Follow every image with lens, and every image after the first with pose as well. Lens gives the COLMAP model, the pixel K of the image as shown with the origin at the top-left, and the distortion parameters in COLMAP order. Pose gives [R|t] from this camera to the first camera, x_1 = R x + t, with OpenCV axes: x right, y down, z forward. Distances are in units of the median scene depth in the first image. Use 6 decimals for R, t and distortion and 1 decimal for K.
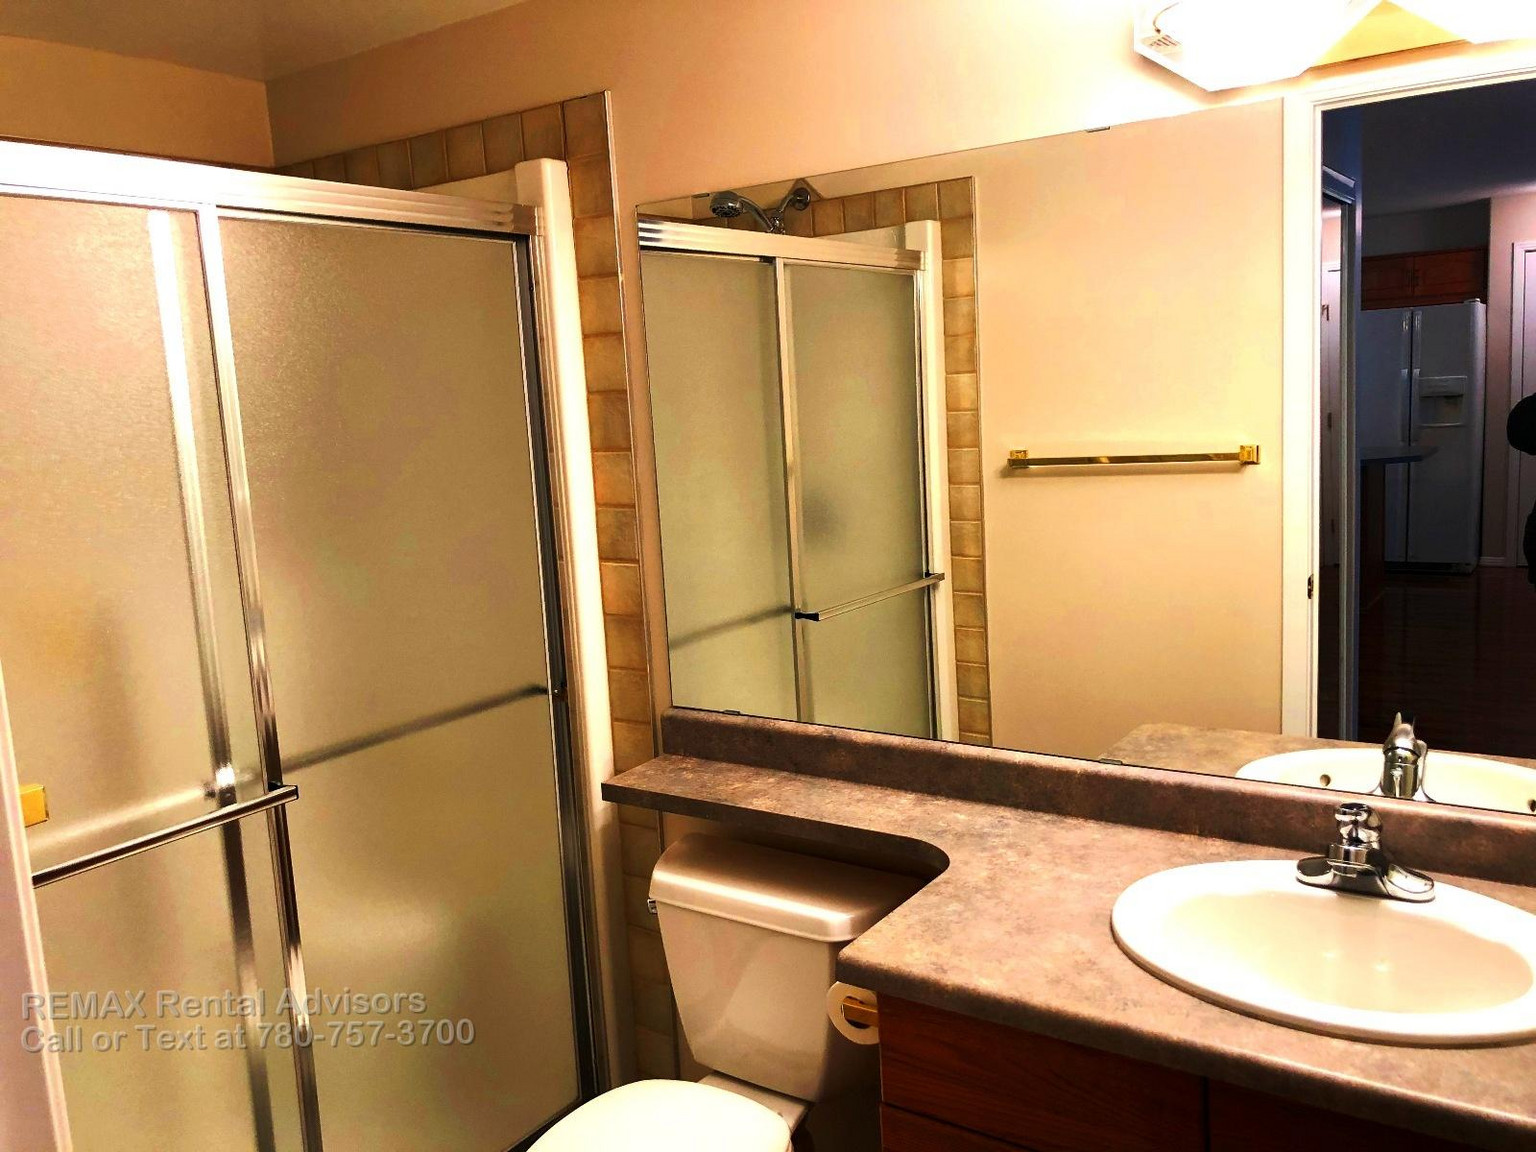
lens RADIAL K [[1254.5, 0, 762.6], [0, 1254.5, 567.7], [0, 0, 1]] dist [0.024992, -0.007385]
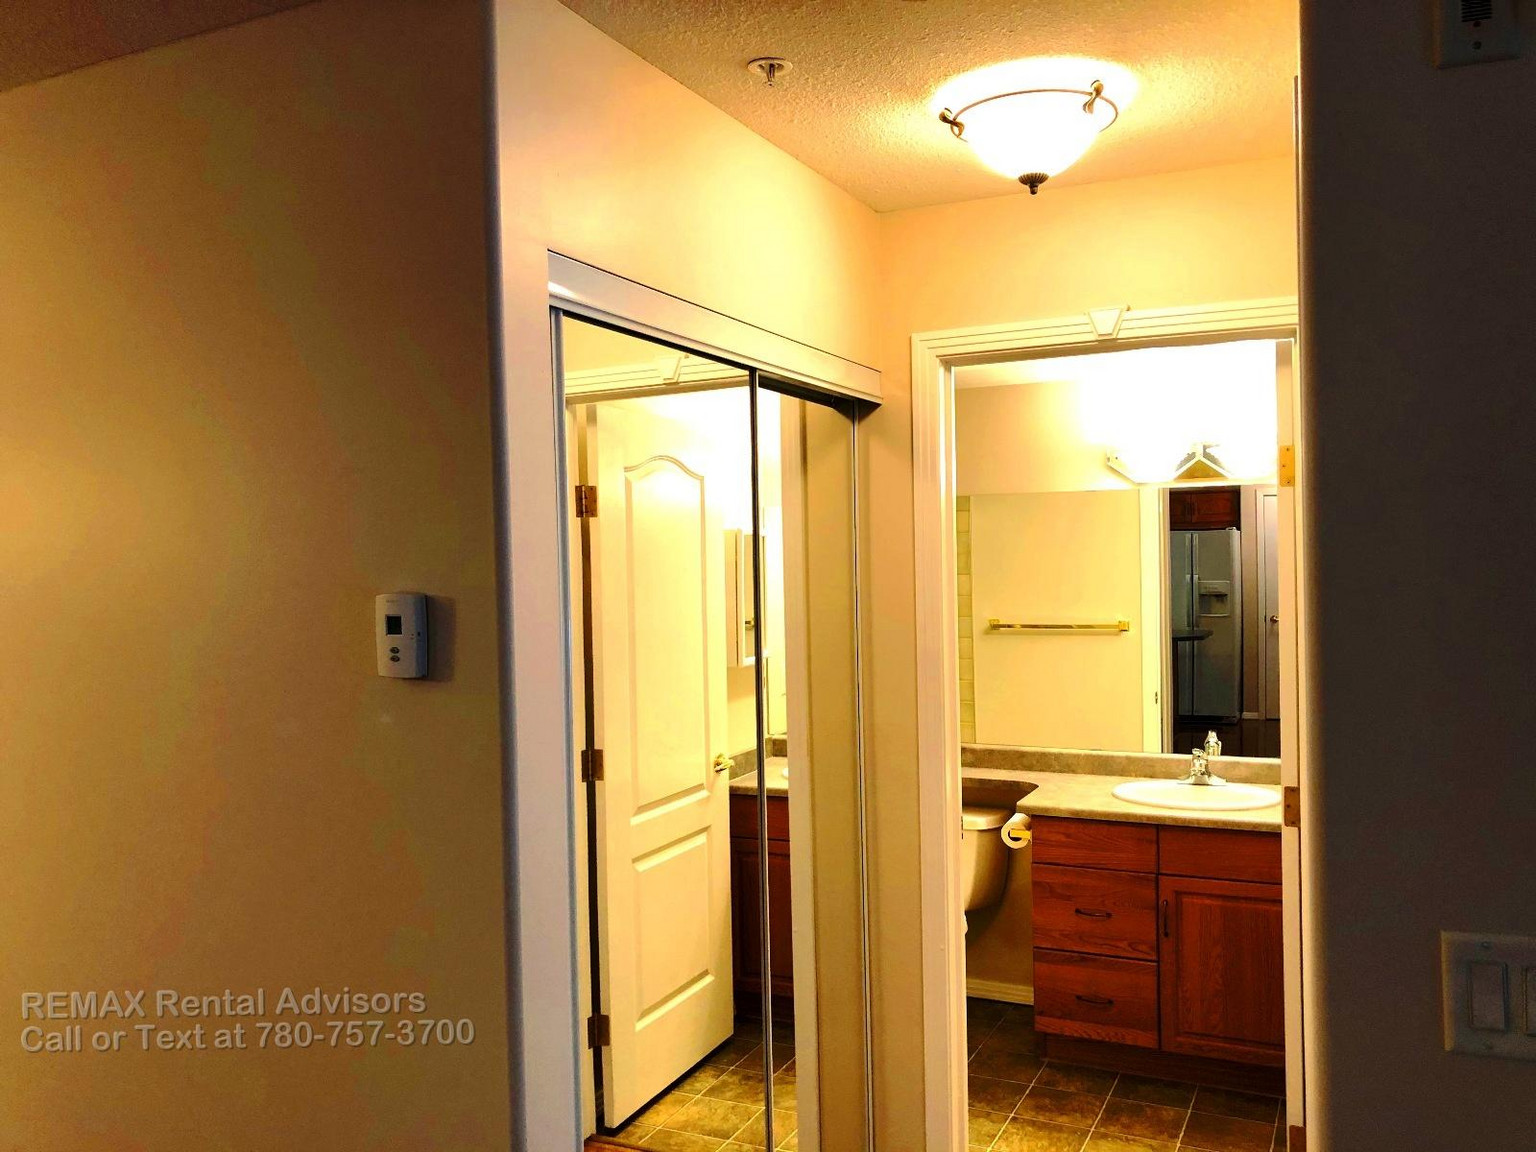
lens RADIAL K [[1254.5, 0, 762.6], [0, 1254.5, 567.7], [0, 0, 1]] dist [0.024992, -0.007385]
pose [[0.987858, 0.042932, 0.149311, -0.378011], [-0.022516, 0.990476, -0.135831, 0.079960], [-0.153720, 0.130820, 0.979416, -0.672496]]
